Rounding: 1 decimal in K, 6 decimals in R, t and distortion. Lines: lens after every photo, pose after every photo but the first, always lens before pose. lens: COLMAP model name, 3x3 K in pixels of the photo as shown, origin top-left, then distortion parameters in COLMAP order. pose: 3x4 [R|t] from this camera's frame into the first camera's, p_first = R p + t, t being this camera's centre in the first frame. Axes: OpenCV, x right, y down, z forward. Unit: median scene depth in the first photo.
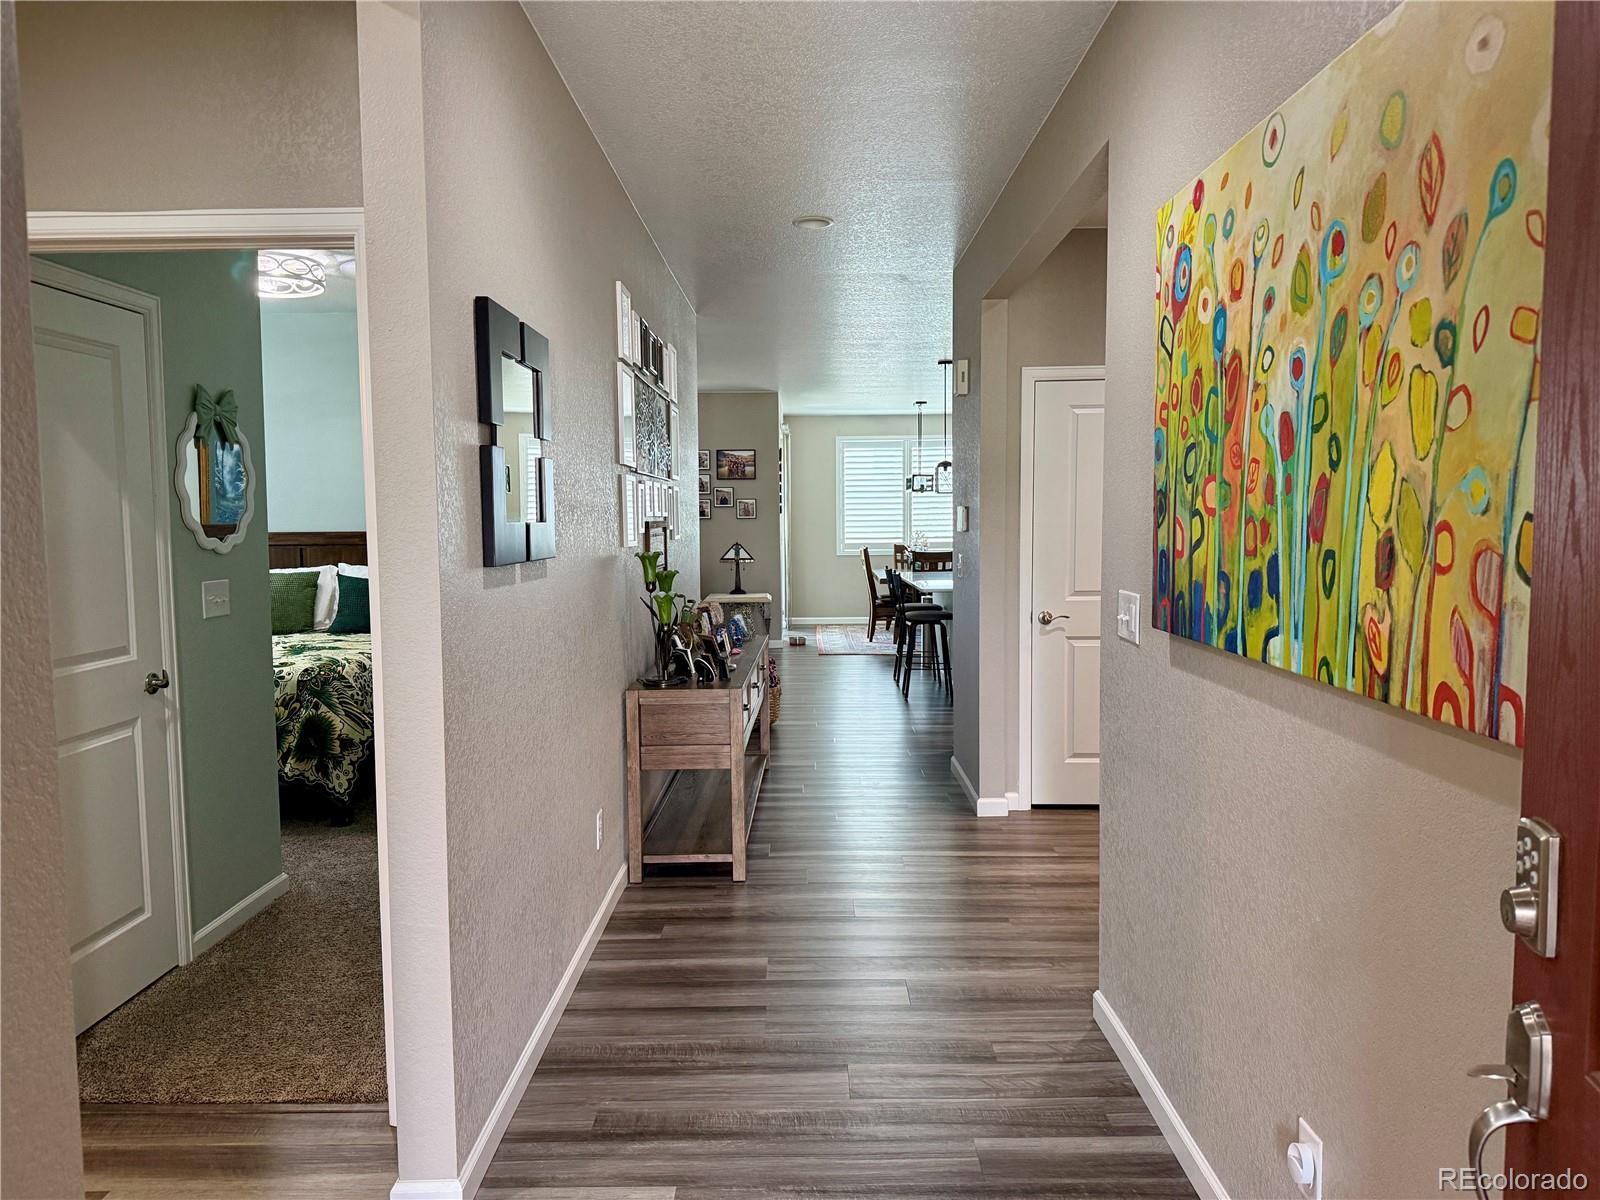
lens RADIAL K [[1127.2, 0, 800.0], [0, 1127.2, 600.0], [0, 0, 1]] dist [0.022978, -0.035916]
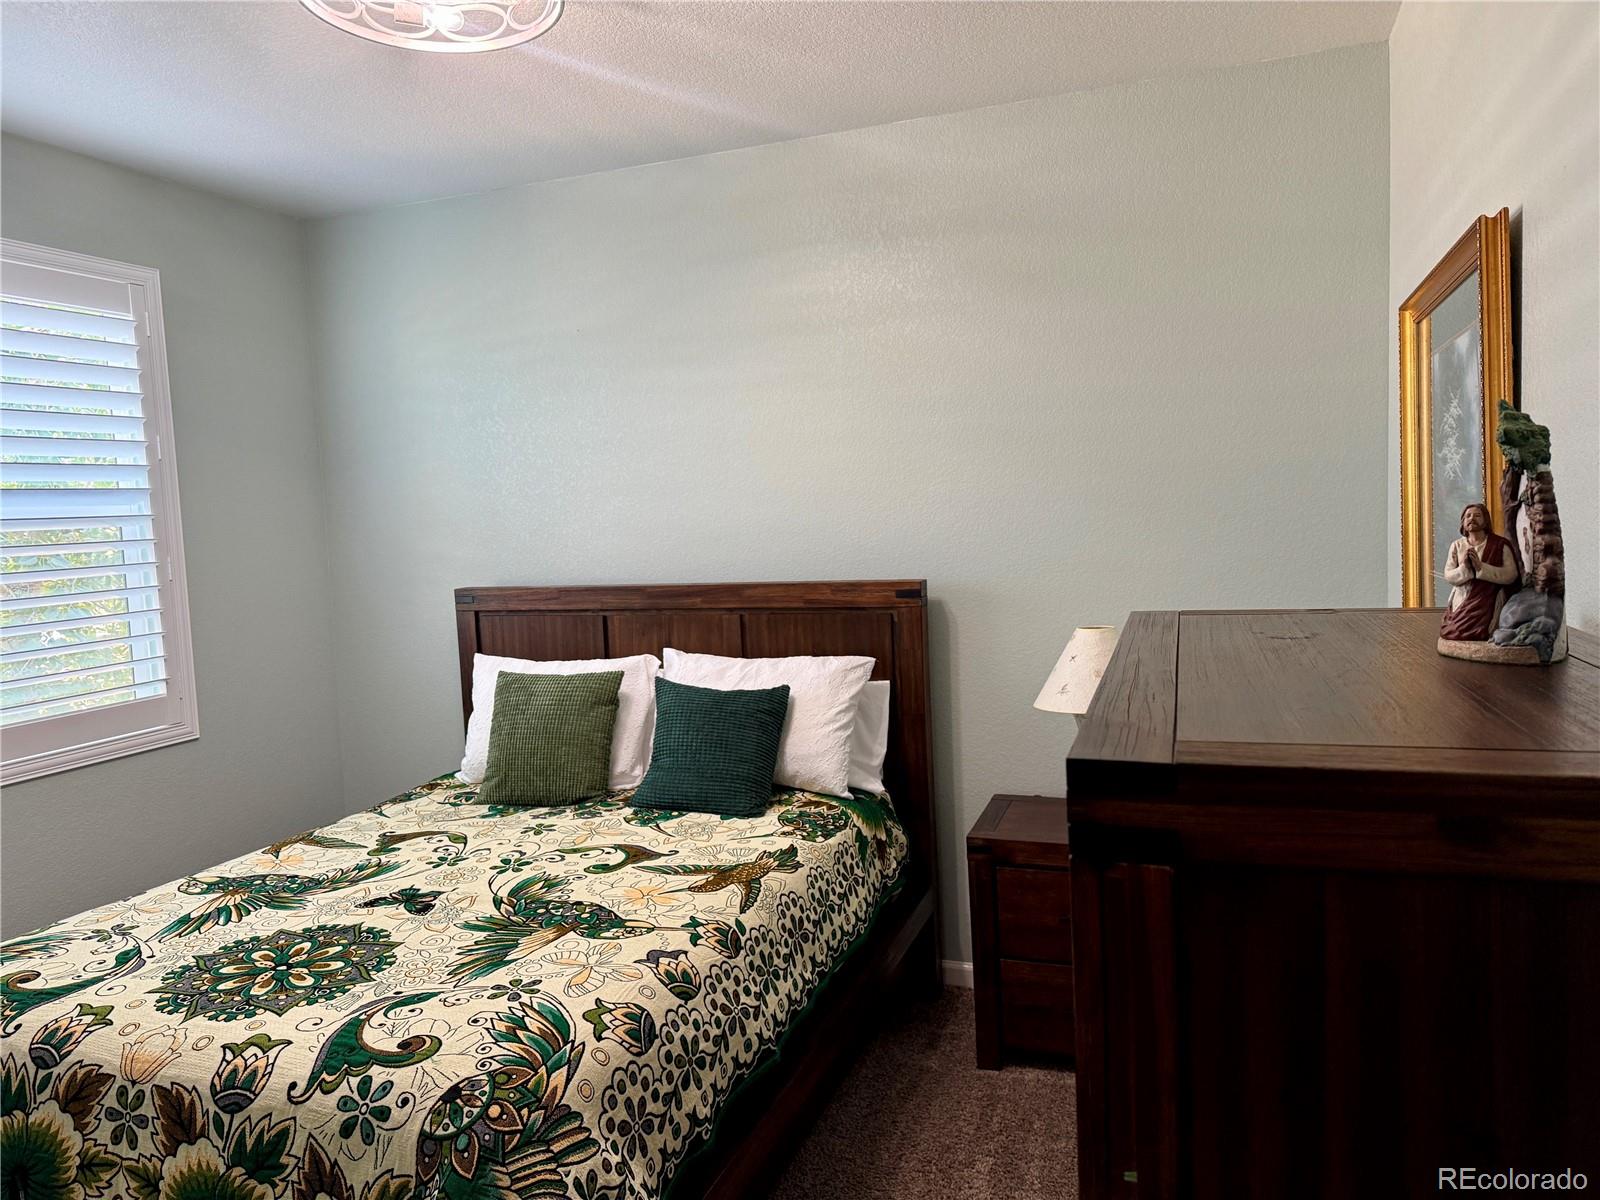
lens RADIAL K [[1127.2, 0, 800.0], [0, 1127.2, 600.0], [0, 0, 1]] dist [0.022978, -0.035916]
pose [[0.937017, -0.013121, -0.349037, -0.183015], [0.014500, 0.999894, 0.001339, -0.056795], [0.348983, -0.006316, 0.937108, 0.575557]]
